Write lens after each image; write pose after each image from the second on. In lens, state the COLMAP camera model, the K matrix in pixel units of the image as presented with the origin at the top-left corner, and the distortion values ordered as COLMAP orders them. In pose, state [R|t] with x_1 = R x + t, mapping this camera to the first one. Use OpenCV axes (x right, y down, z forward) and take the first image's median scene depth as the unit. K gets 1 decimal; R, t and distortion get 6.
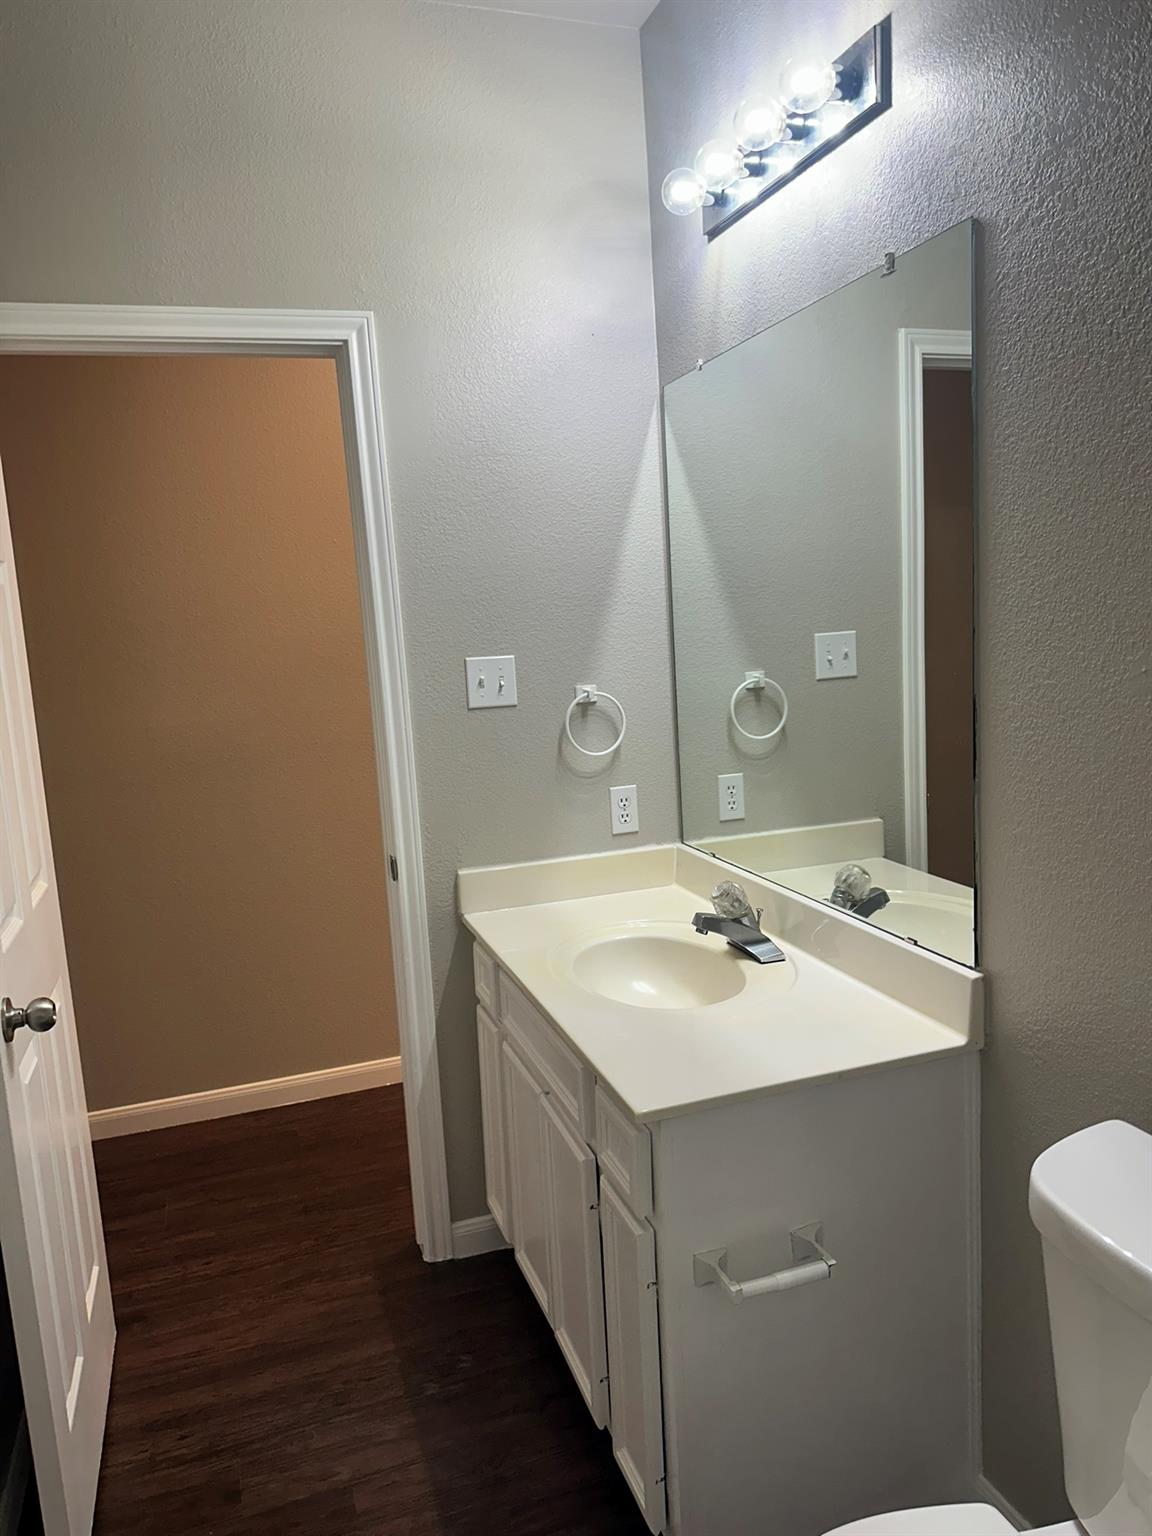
lens RADIAL K [[1198.3, 0, 579.5], [0, 1198.3, 821.7], [0, 0, 1]] dist [-0.002049, -0.002499]
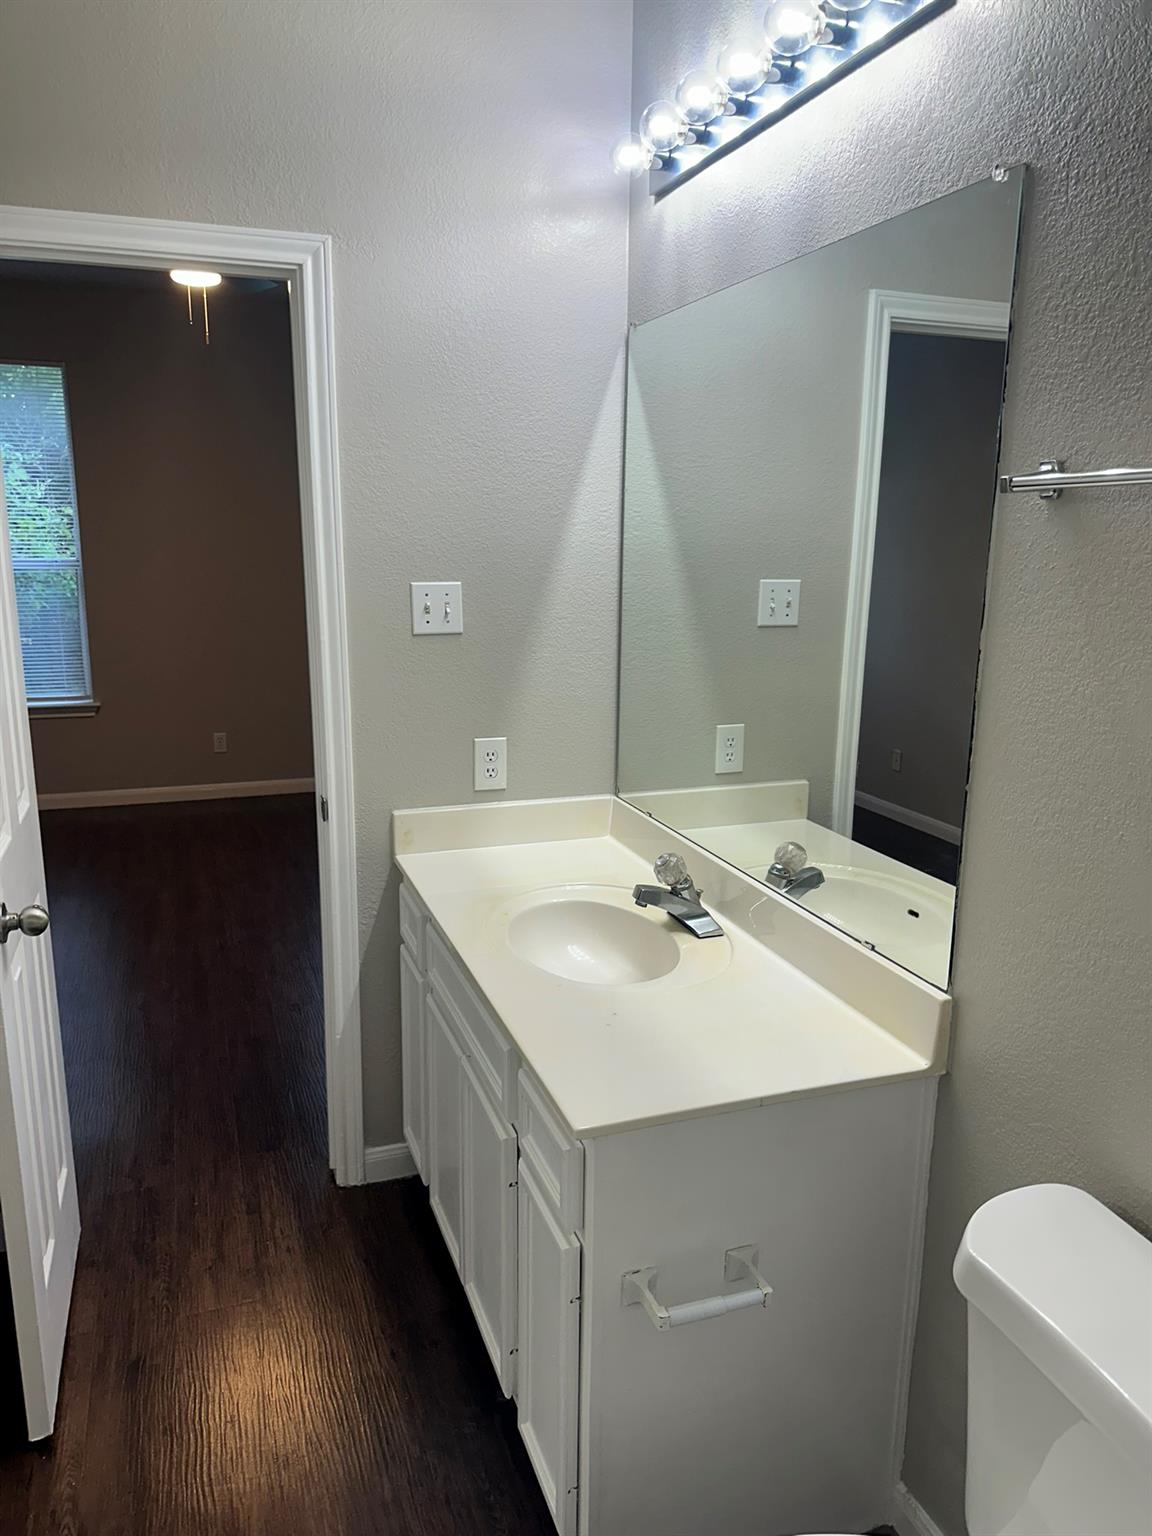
lens RADIAL K [[1077.9, 0, 572.1], [0, 1077.9, 770.5], [0, 0, 1]] dist [0.006023, -0.001139]
pose [[0.996293, 0.058585, 0.062986, -0.012564], [-0.061175, 0.997324, 0.040019, -0.041268], [-0.060473, -0.043724, 0.997212, 0.123237]]
